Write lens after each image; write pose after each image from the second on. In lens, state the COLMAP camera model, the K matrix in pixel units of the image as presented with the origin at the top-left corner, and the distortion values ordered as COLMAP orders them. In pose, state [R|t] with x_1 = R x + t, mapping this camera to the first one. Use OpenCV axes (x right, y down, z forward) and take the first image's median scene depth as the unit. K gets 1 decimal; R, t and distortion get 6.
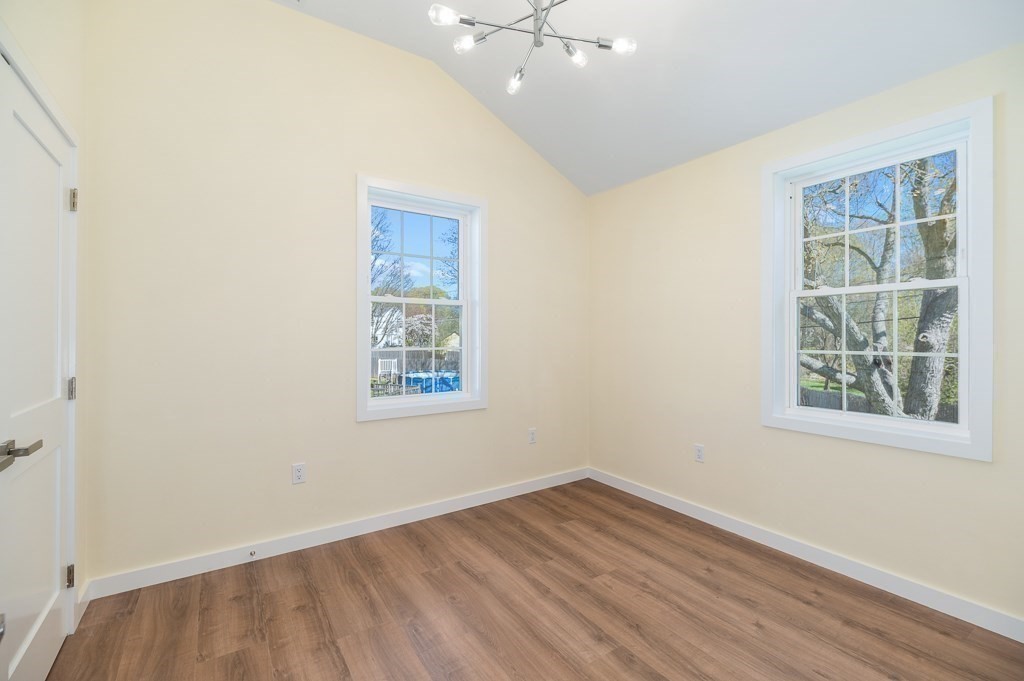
lens RADIAL K [[446.3, 0, 511.3], [0, 446.3, 341.7], [0, 0, 1]] dist [-0.003866, -0.001456]
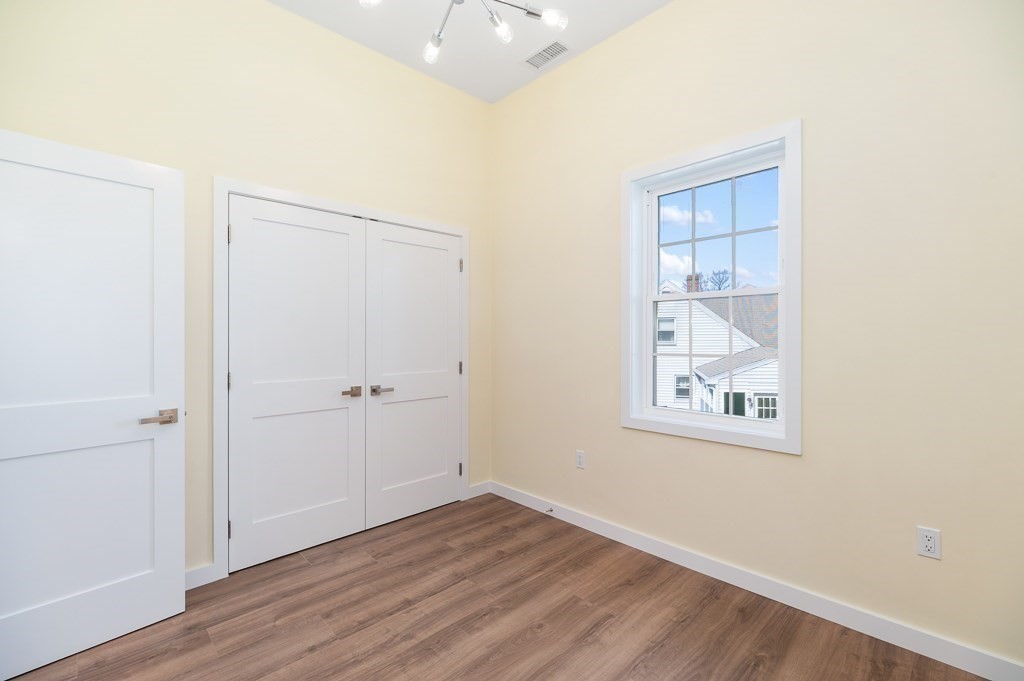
lens RADIAL K [[446.3, 0, 515.4], [0, 446.3, 333.3], [0, 0, 1]] dist [-0.003866, -0.001456]
pose [[0.170751, -0.006994, -0.985289, 0.702295], [-0.010897, 0.999900, -0.008986, -0.016191], [0.985254, 0.012271, 0.170658, 0.720683]]
